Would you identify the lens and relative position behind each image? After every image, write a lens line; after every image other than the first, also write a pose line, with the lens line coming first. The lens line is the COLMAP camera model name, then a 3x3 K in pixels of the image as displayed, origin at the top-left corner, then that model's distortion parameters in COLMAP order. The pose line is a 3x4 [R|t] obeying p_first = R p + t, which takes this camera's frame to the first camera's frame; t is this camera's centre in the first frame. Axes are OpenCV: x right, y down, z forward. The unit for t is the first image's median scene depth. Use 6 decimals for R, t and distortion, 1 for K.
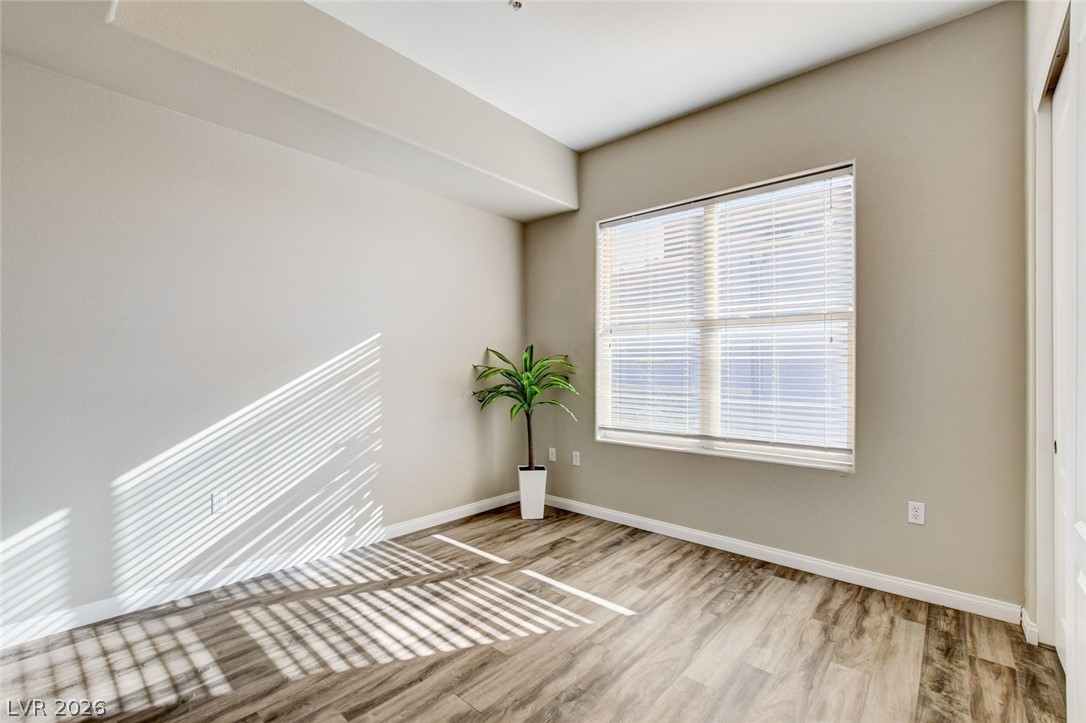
lens RADIAL K [[478.8, 0, 546.5], [0, 478.8, 362.5], [0, 0, 1]] dist [-0.017192, 0.001838]
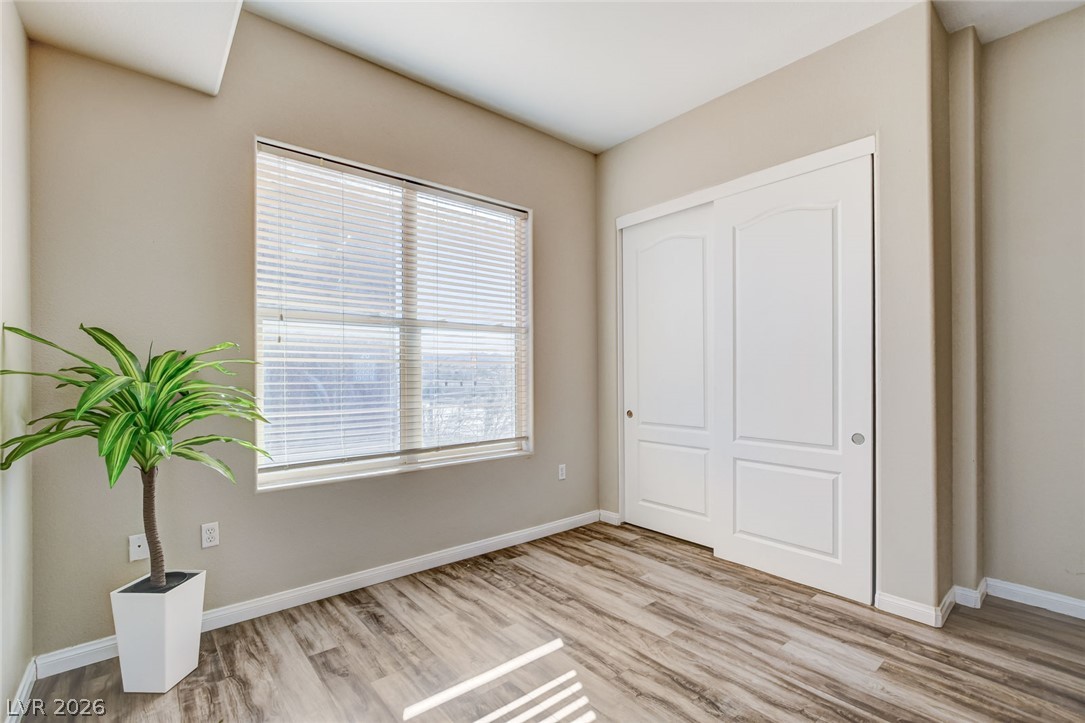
lens RADIAL K [[478.4, 0, 541.4], [0, 478.4, 371.5], [0, 0, 1]] dist [-0.017192, 0.001838]
pose [[0.159452, -0.001610, 0.987204, -0.672328], [-0.005908, 0.999979, 0.002585, 0.005939], [-0.987188, -0.006245, 0.159439, 0.826440]]
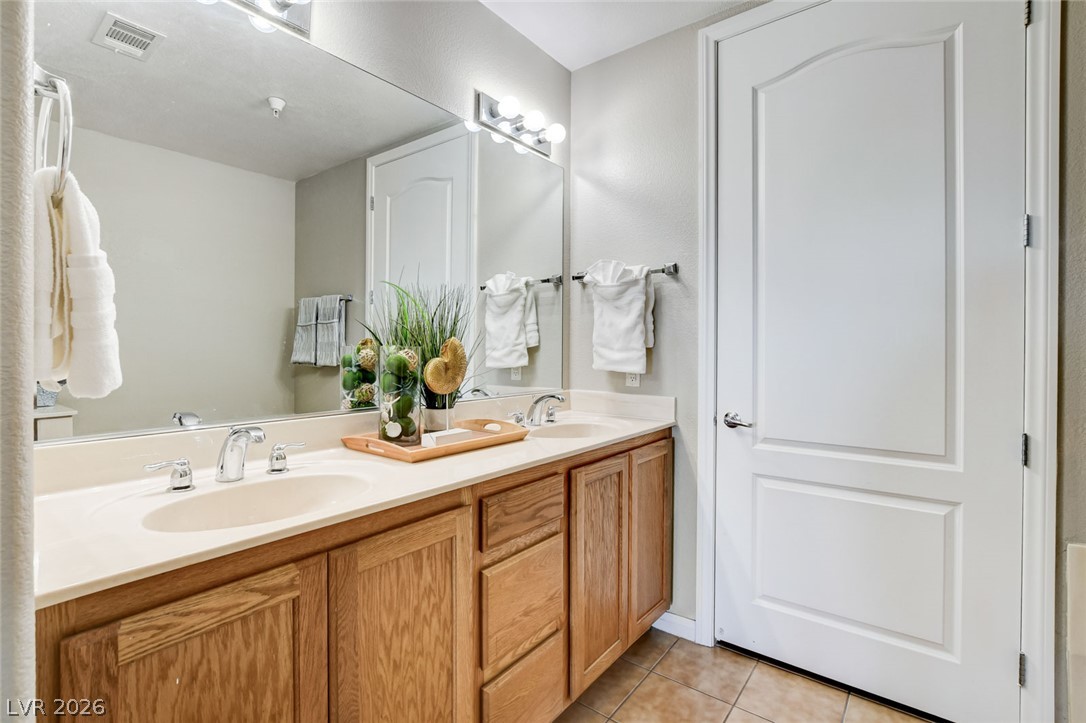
lens RADIAL K [[506.5, 0, 537.6], [0, 506.5, 344.9], [0, 0, 1]] dist [-0.018449, 0.003196]
pose [[-0.044312, -0.005282, 0.999004, -0.146298], [-0.008663, 0.999950, 0.004902, 0.029252], [-0.998980, -0.008437, -0.044356, 0.898689]]
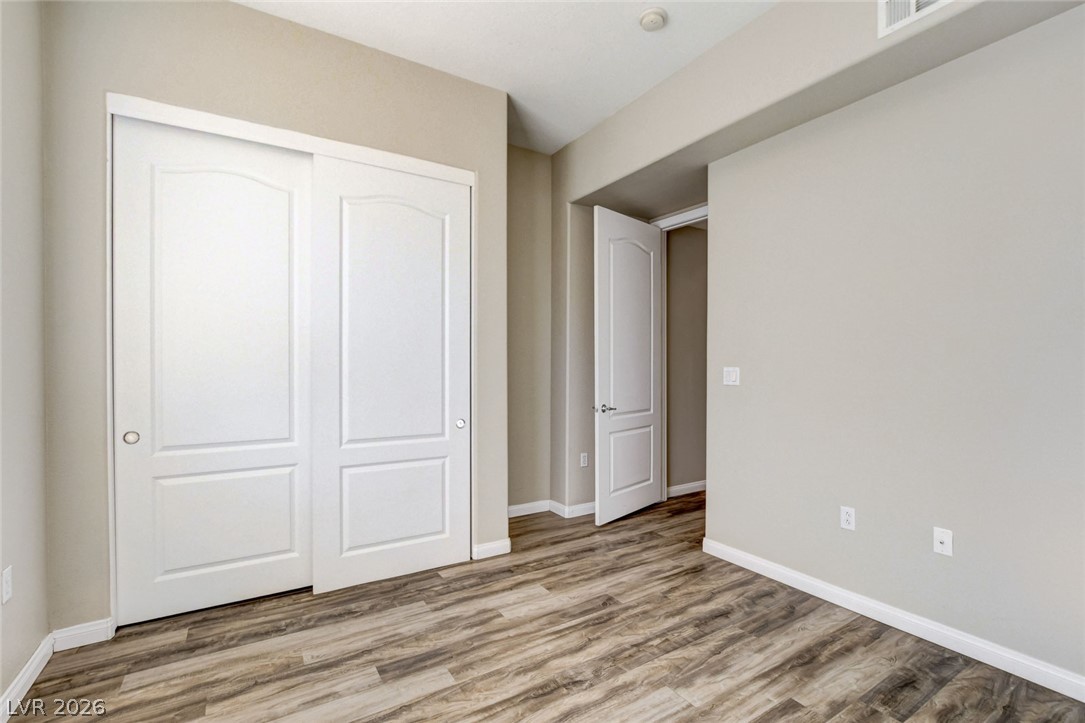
lens RADIAL K [[478.4, 0, 541.9], [0, 478.4, 365.1], [0, 0, 1]] dist [-0.017192, 0.001838]
pose [[-0.952629, -0.002218, 0.304127, -0.129090], [-0.005905, 0.999920, -0.011203, 0.013827], [-0.304077, -0.012468, -0.952566, 1.393907]]
